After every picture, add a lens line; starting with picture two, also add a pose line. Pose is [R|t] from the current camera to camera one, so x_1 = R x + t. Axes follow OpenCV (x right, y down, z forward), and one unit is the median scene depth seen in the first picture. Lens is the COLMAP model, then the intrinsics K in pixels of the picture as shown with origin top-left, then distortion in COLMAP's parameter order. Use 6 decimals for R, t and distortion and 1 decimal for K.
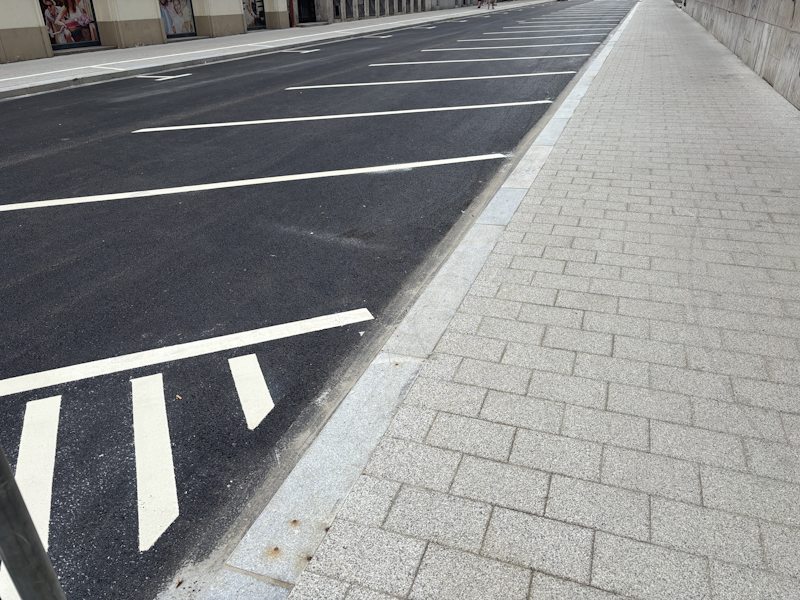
lens RADIAL K [[606.4, 0, 398.8], [0, 606.4, 297.6], [0, 0, 1]] dist [0.053584, -0.064556]
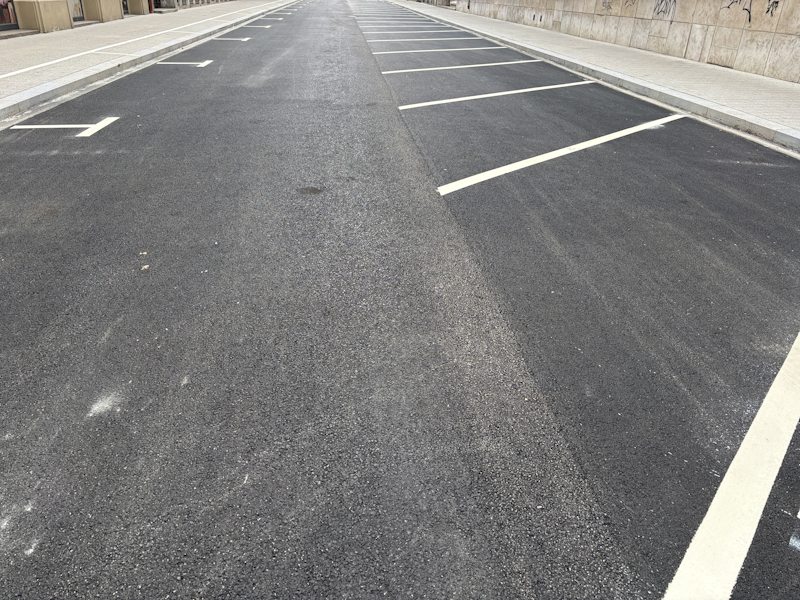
lens RADIAL K [[606.4, 0, 405.7], [0, 606.4, 301.9], [0, 0, 1]] dist [0.053584, -0.064556]
pose [[0.895572, -0.159699, 0.415267, -0.414731], [0.154273, 0.986918, 0.046830, 0.007438], [-0.417313, 0.022125, 0.908493, 0.008683]]
